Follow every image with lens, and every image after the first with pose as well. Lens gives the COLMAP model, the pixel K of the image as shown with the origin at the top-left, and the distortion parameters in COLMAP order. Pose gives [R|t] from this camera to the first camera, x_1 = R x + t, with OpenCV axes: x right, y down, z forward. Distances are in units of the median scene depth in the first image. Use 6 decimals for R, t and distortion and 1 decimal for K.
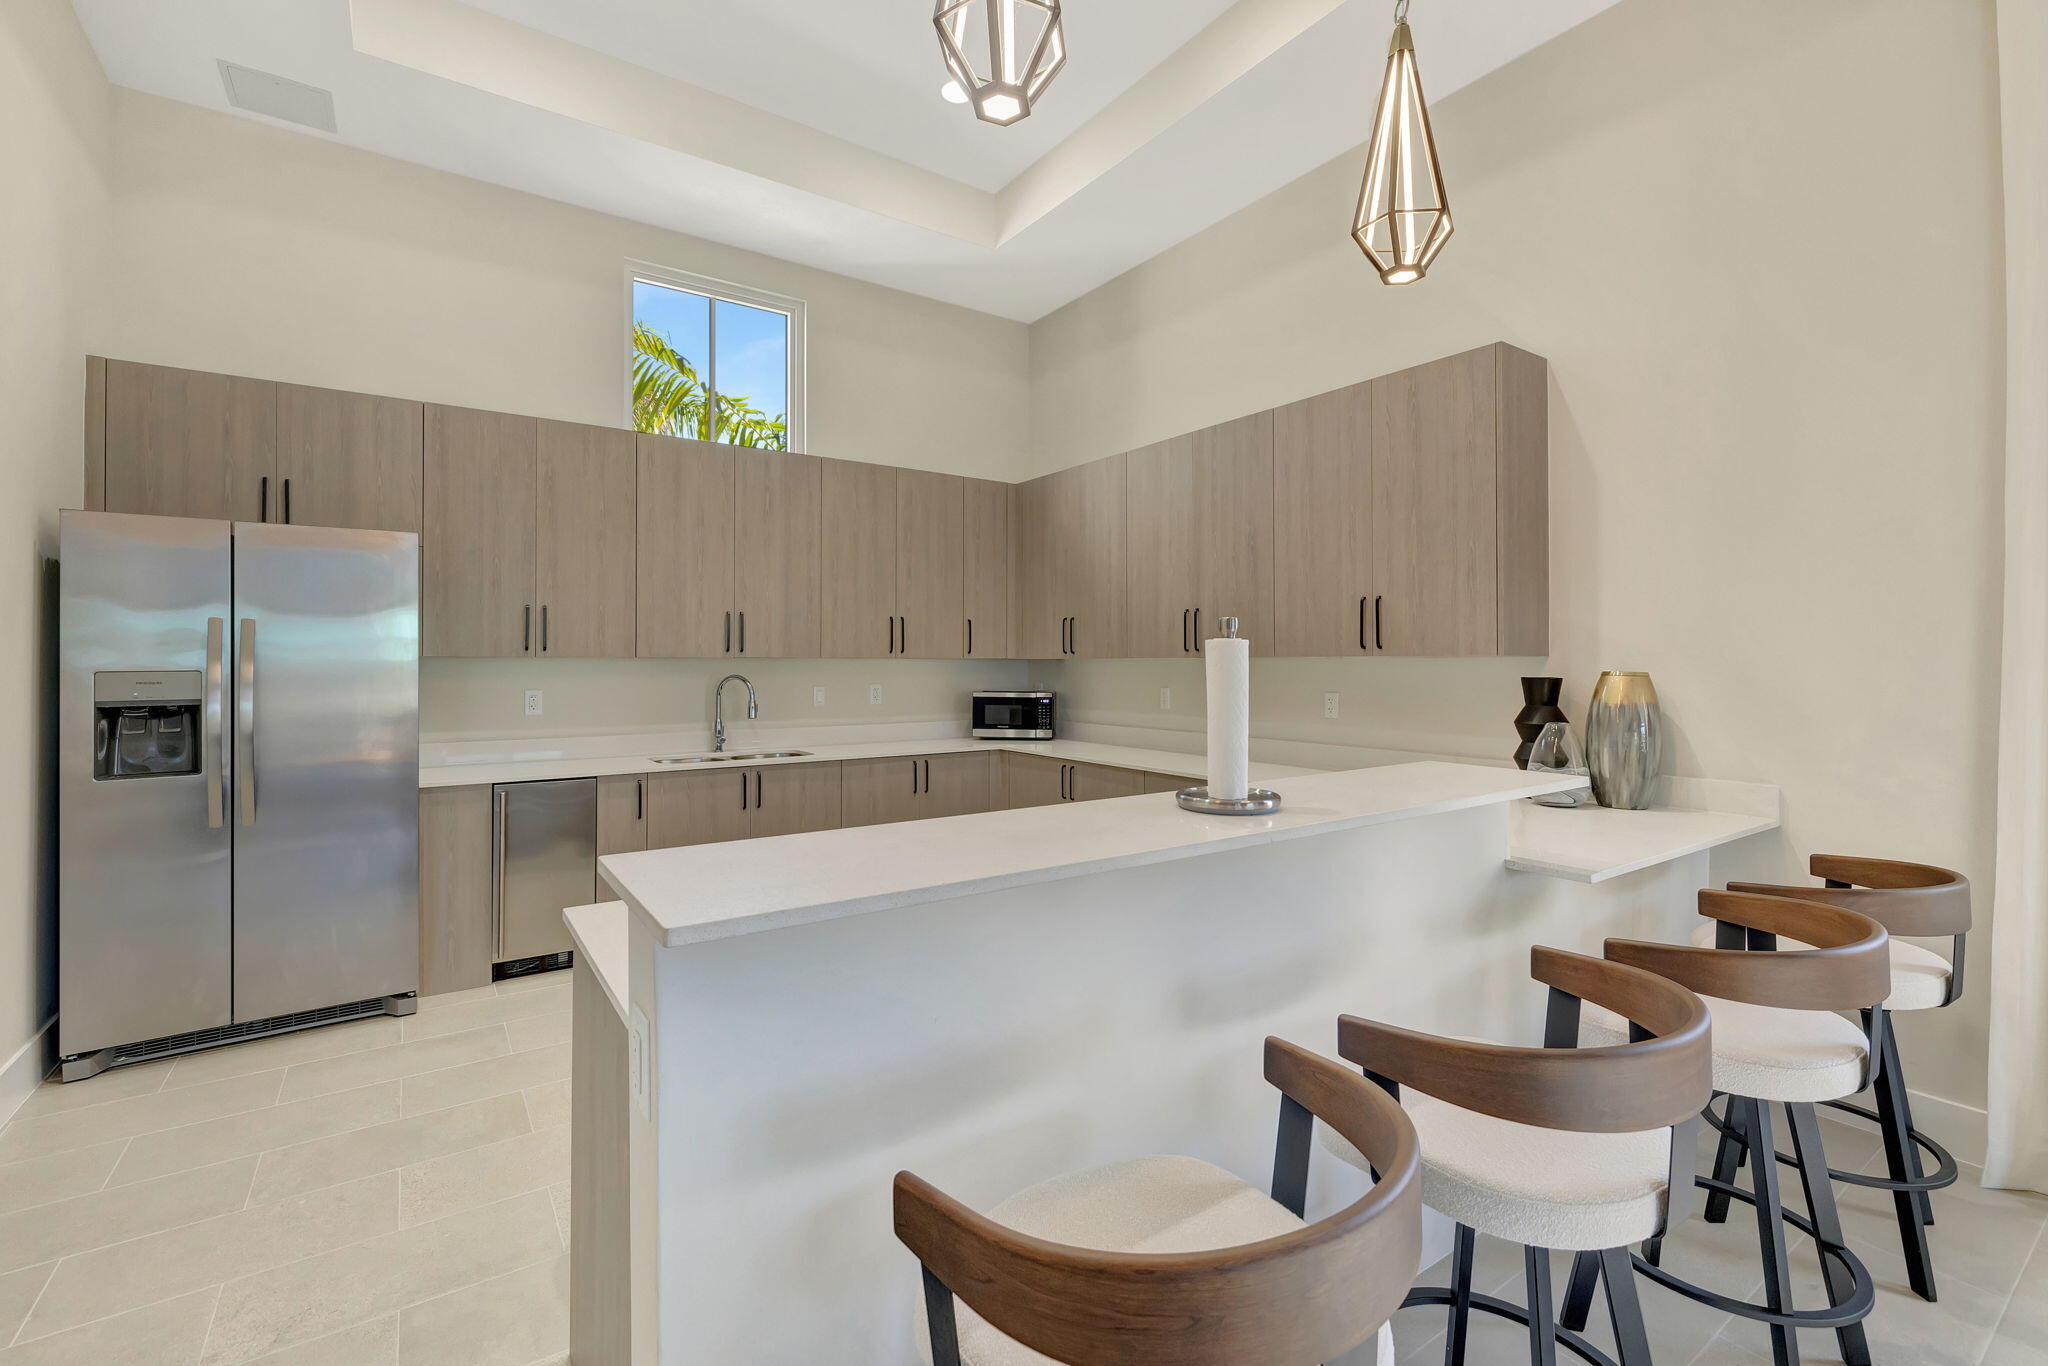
lens RADIAL K [[865.4, 0, 1037.9], [0, 865.4, 647.6], [0, 0, 1]] dist [-0.008601, -0.000537]
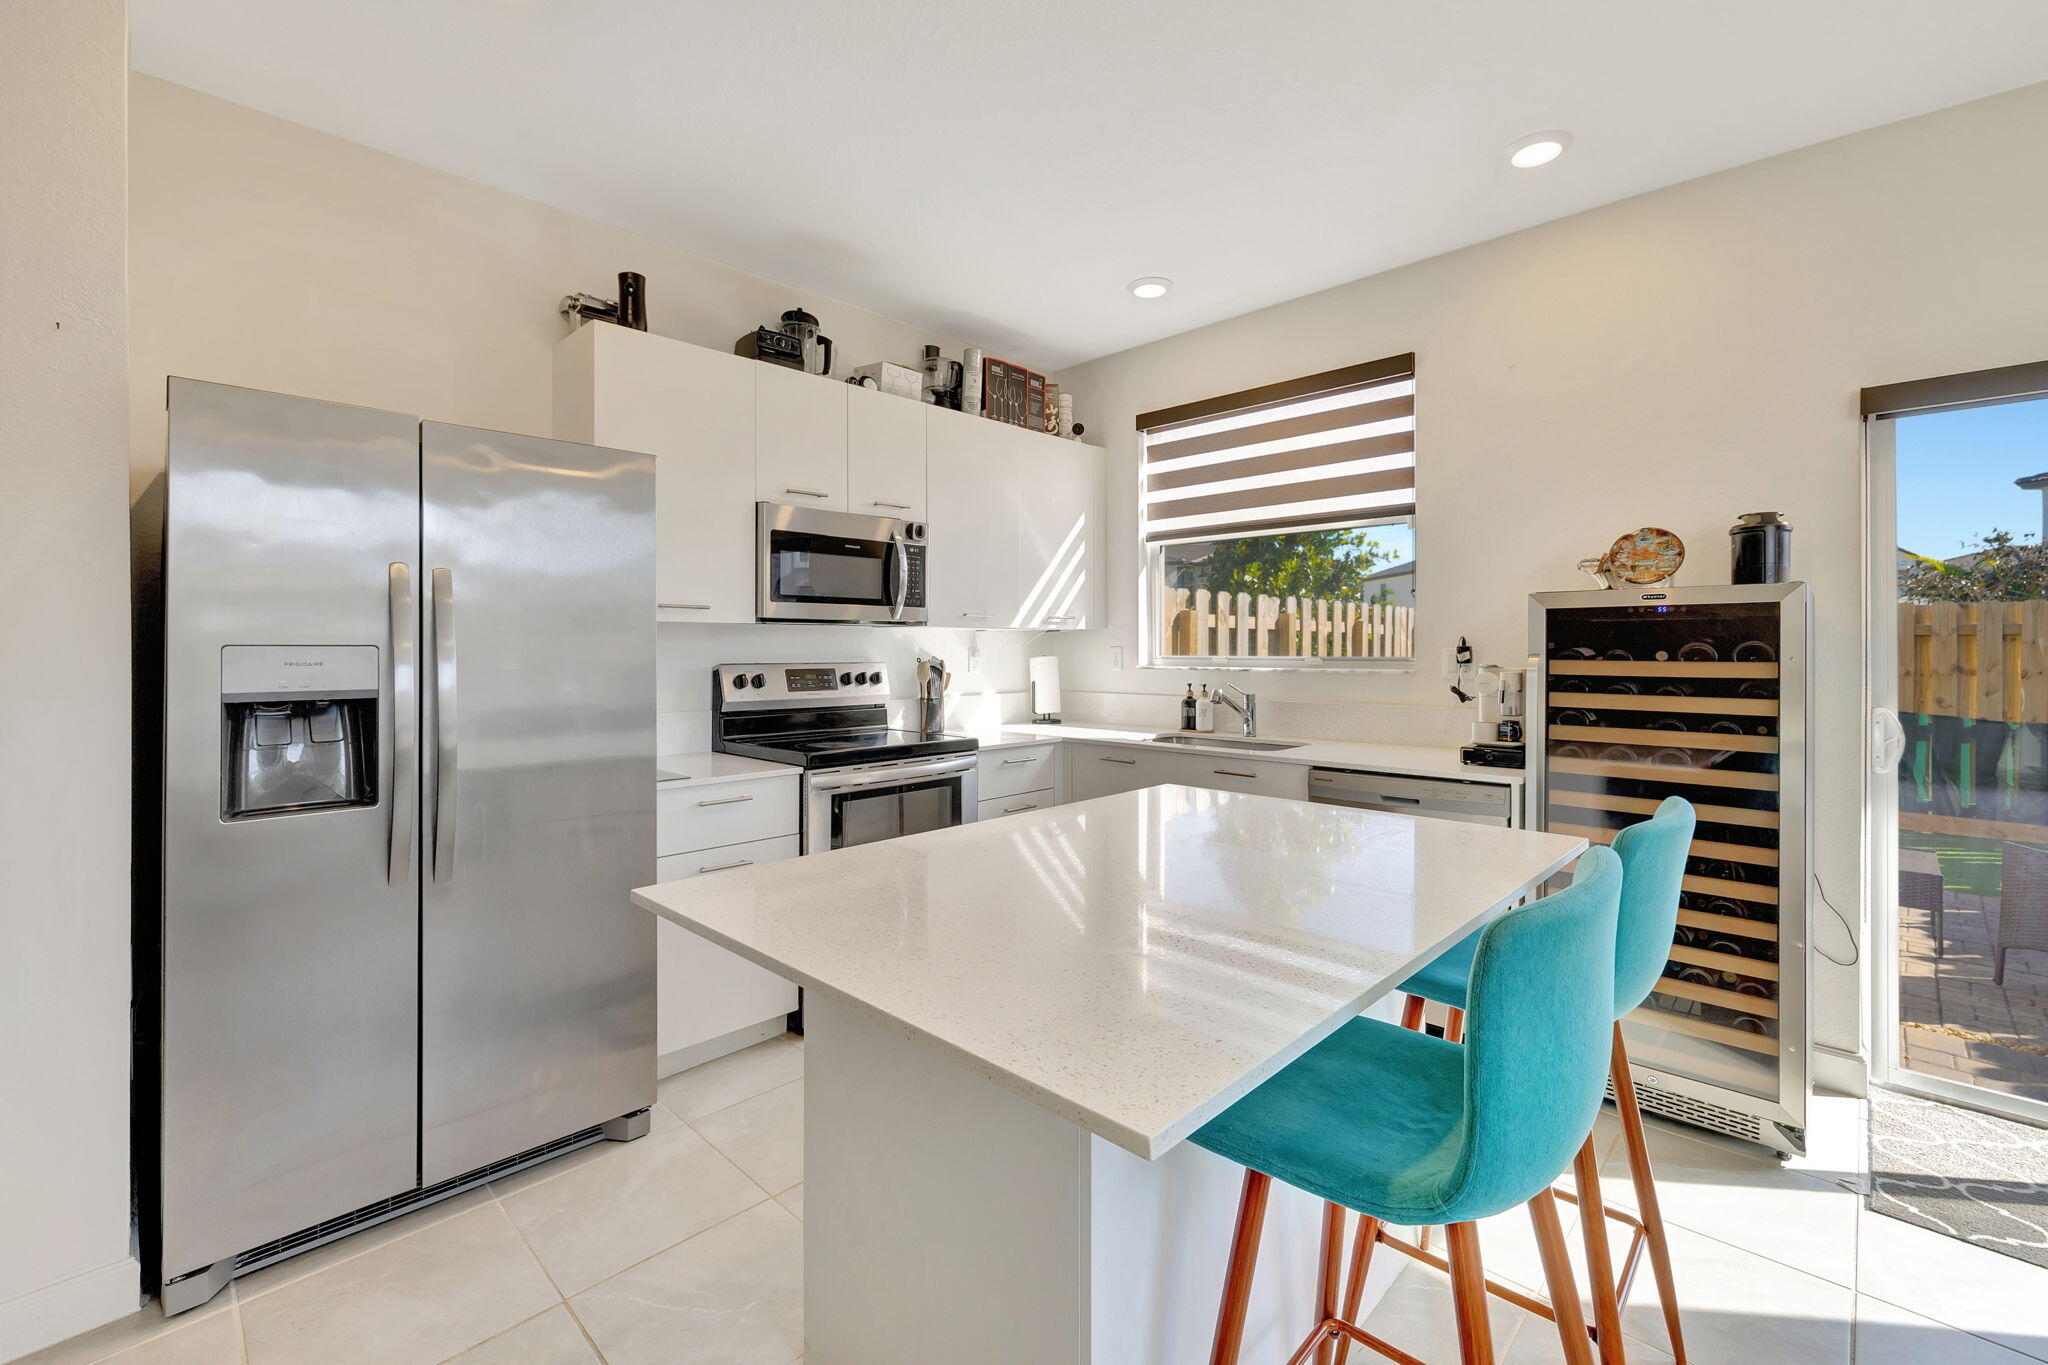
lens RADIAL K [[865.4, 0, 1012.7], [0, 865.4, 649.4], [0, 0, 1]] dist [-0.008601, -0.000537]
pose [[0.986798, 0.010700, 0.161599, -0.617556], [-0.012123, 0.999896, 0.007827, 0.018749], [-0.161499, -0.009683, 0.986825, 0.289865]]
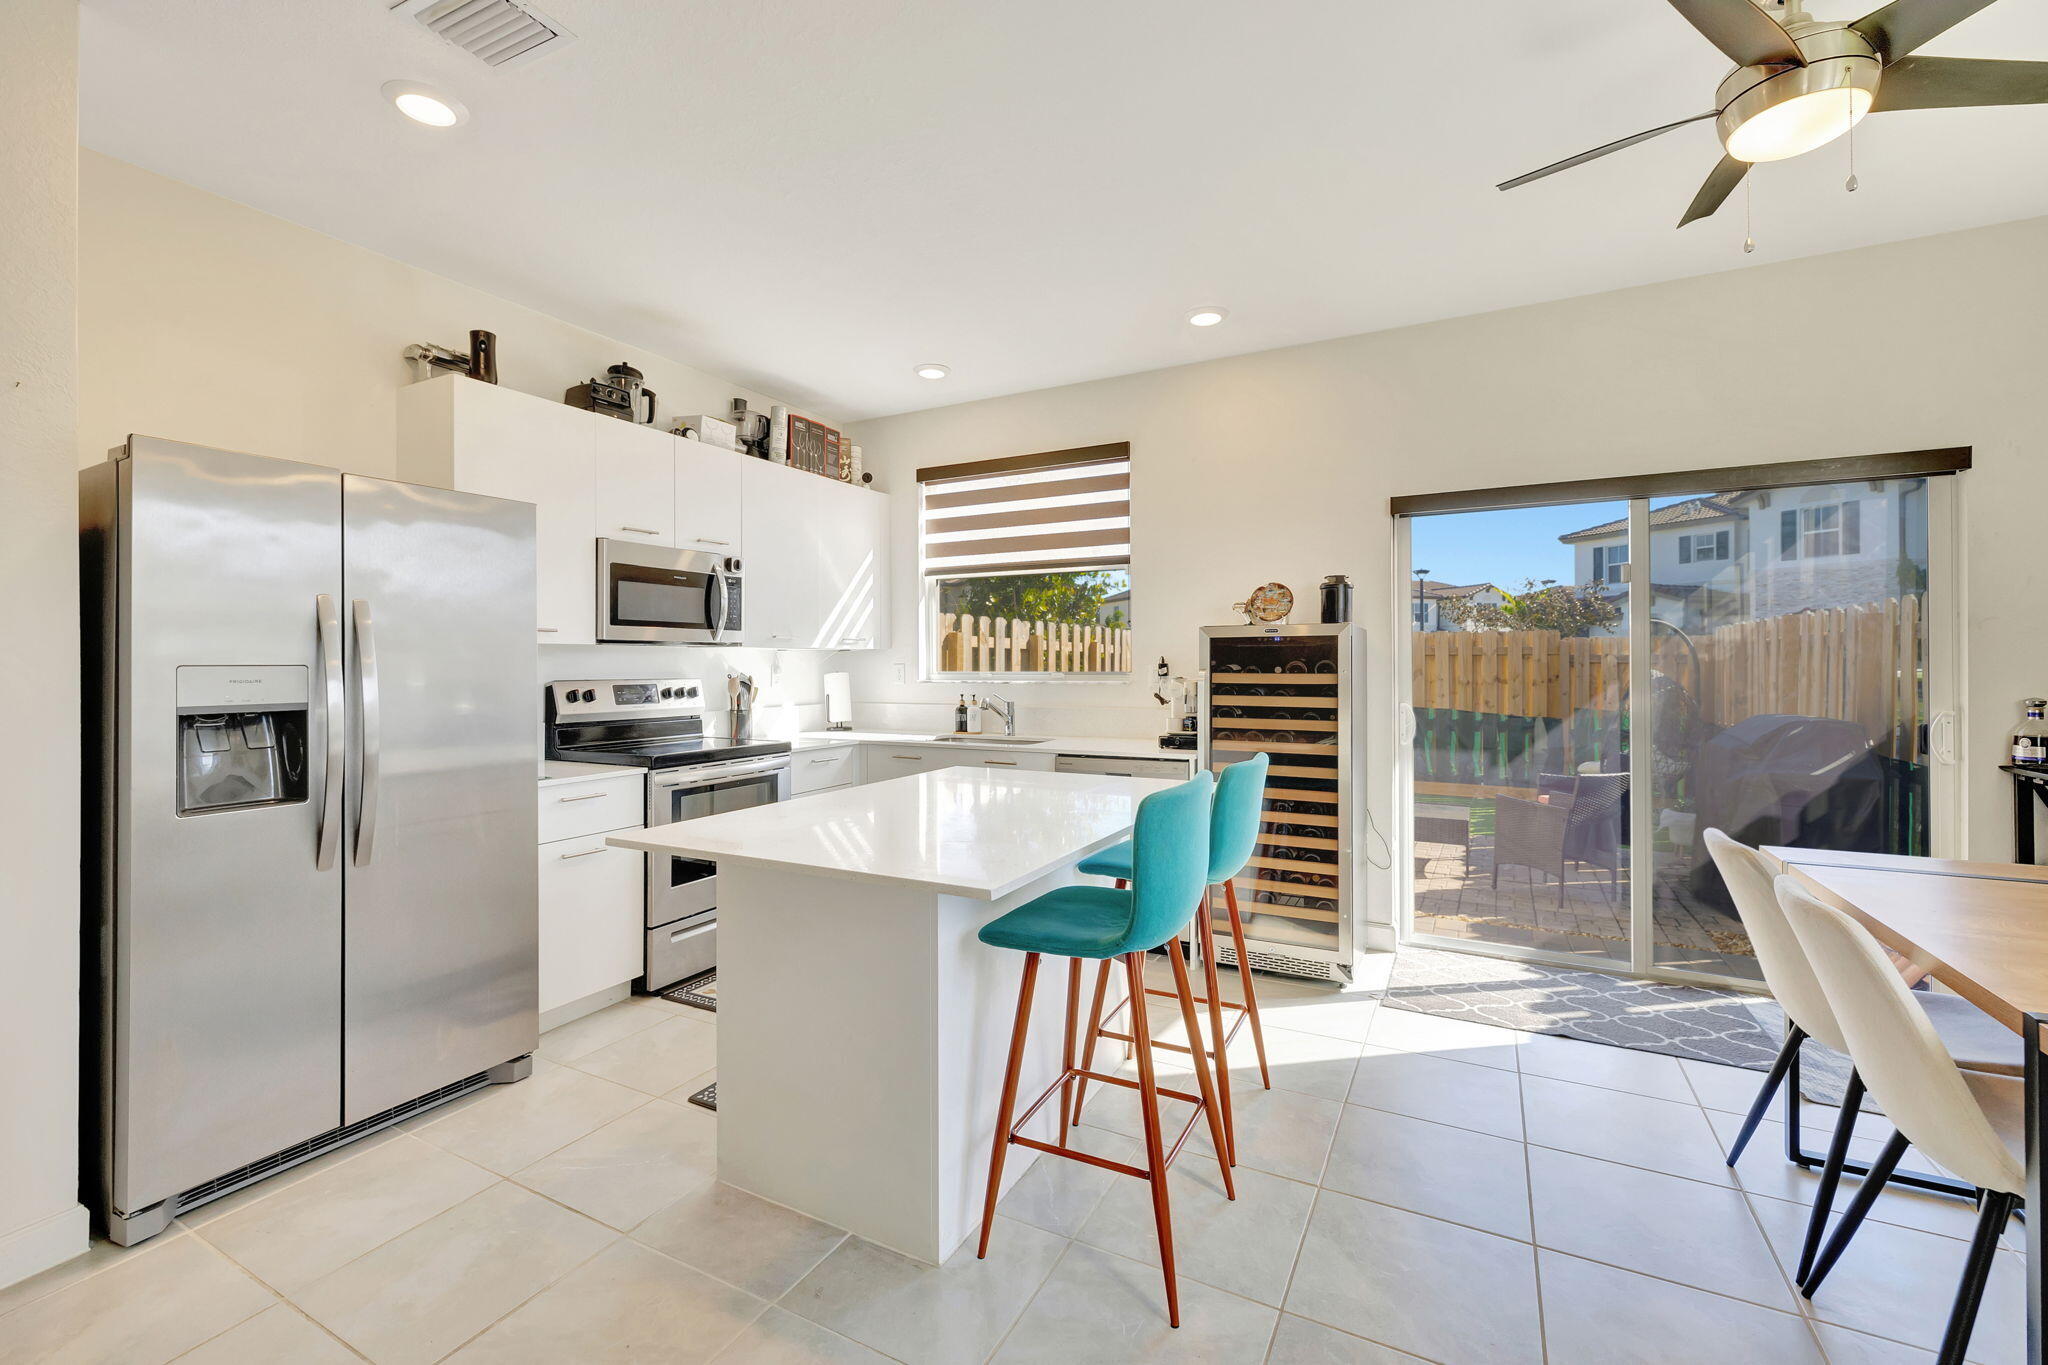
lens RADIAL K [[865.4, 0, 1024.6], [0, 865.4, 668.2], [0, 0, 1]] dist [-0.008601, -0.000537]
pose [[0.895852, 0.007366, 0.444292, -0.755128], [-0.011548, 0.999911, 0.006706, 0.017364], [-0.444203, -0.011138, 0.895857, 0.042488]]
